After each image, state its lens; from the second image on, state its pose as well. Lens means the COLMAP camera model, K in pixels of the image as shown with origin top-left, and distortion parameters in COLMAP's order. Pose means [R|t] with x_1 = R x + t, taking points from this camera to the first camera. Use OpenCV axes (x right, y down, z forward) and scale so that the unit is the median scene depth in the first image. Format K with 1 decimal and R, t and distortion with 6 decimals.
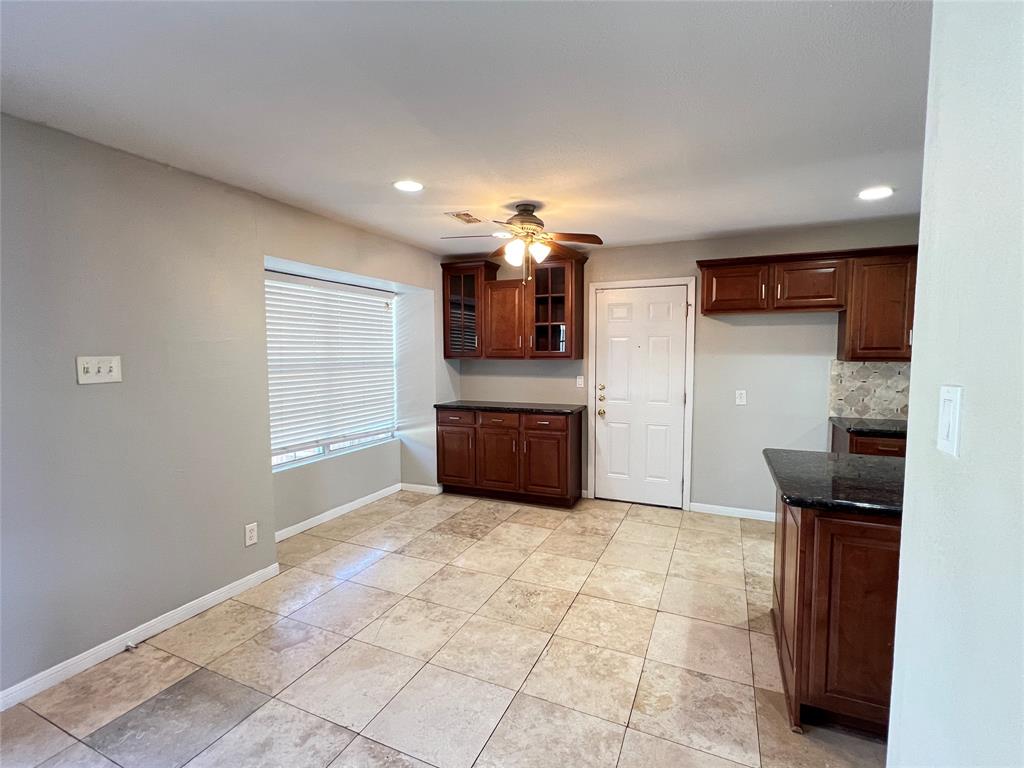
lens RADIAL K [[471.3, 0, 512.0], [0, 471.3, 384.0], [0, 0, 1]] dist [0.001229, 0.000139]
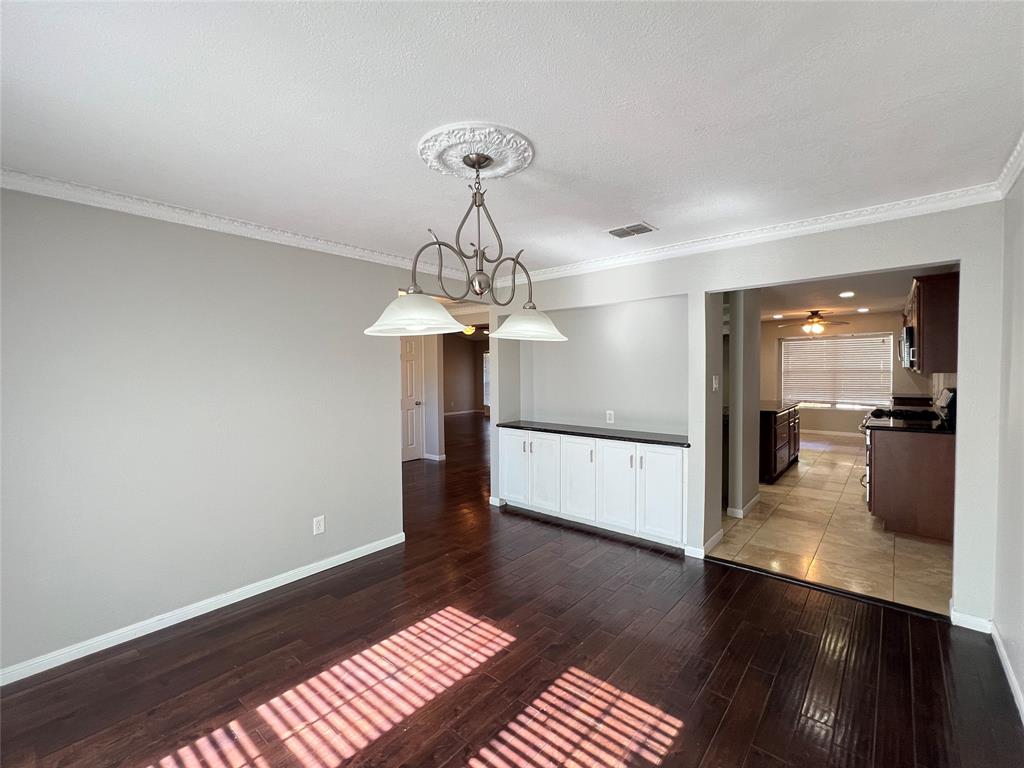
lens RADIAL K [[453.6, 0, 512.0], [0, 453.6, 384.0], [0, 0, 1]] dist [0.001548, 0.000181]
pose [[-0.279175, 0.035325, -0.959590, 2.106277], [-0.051526, 0.997332, 0.051705, -0.008138], [0.958857, 0.063878, -0.276610, 0.048877]]
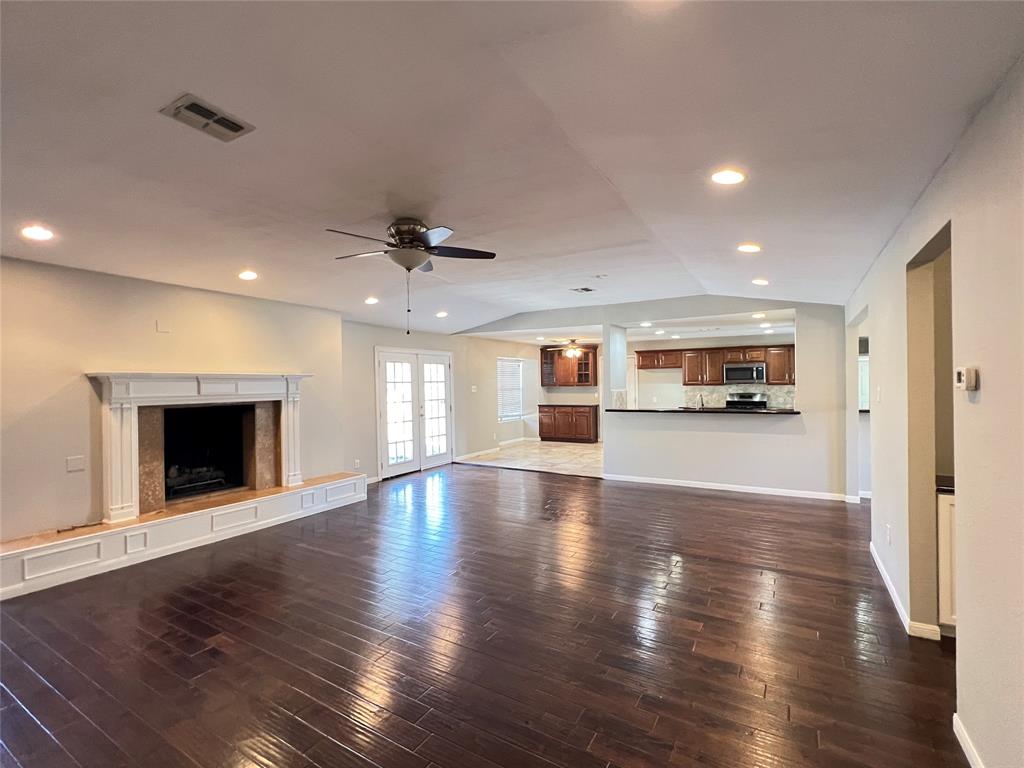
lens RADIAL K [[471.3, 0, 512.0], [0, 471.3, 384.0], [0, 0, 1]] dist [0.001229, 0.000139]
pose [[0.993701, -0.010305, -0.111586, -0.022363], [0.003030, 0.997869, -0.065173, 0.101617], [0.112020, 0.064425, 0.991615, -1.592475]]
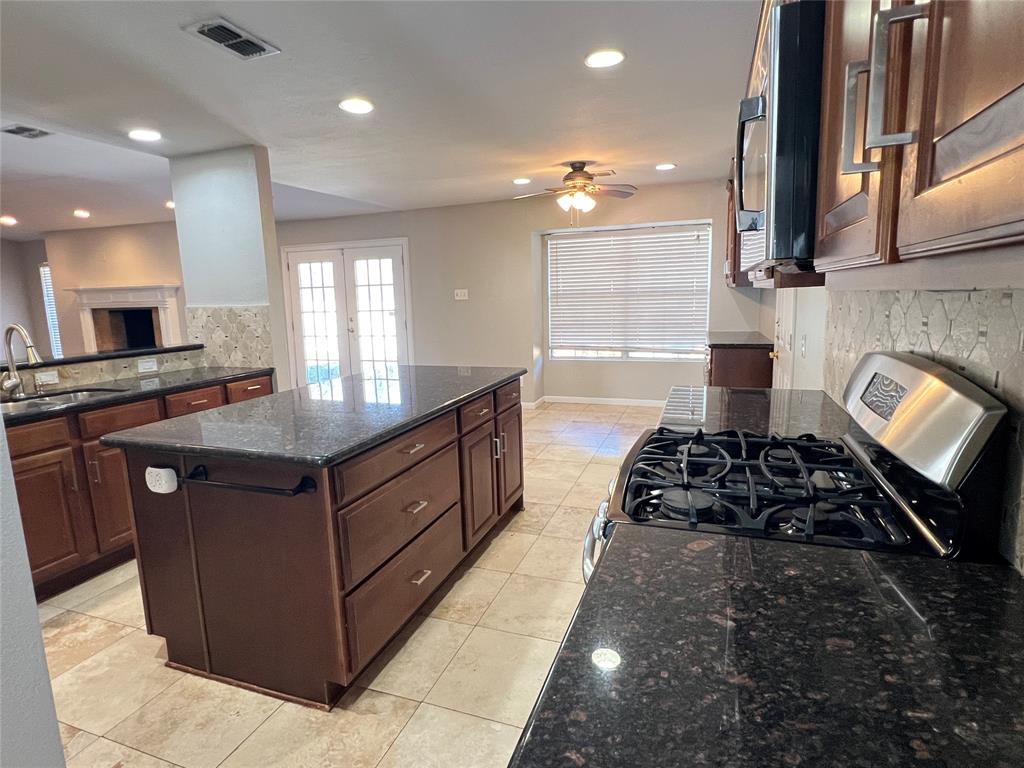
lens RADIAL K [[550.9, 0, 512.0], [0, 550.9, 384.0], [0, 0, 1]] dist [0.003261, 0.000528]
pose [[0.081090, 0.172170, -0.981724, 1.075926], [-0.038843, 0.984765, 0.169495, -0.034036], [0.995950, 0.024388, 0.086542, 0.488844]]
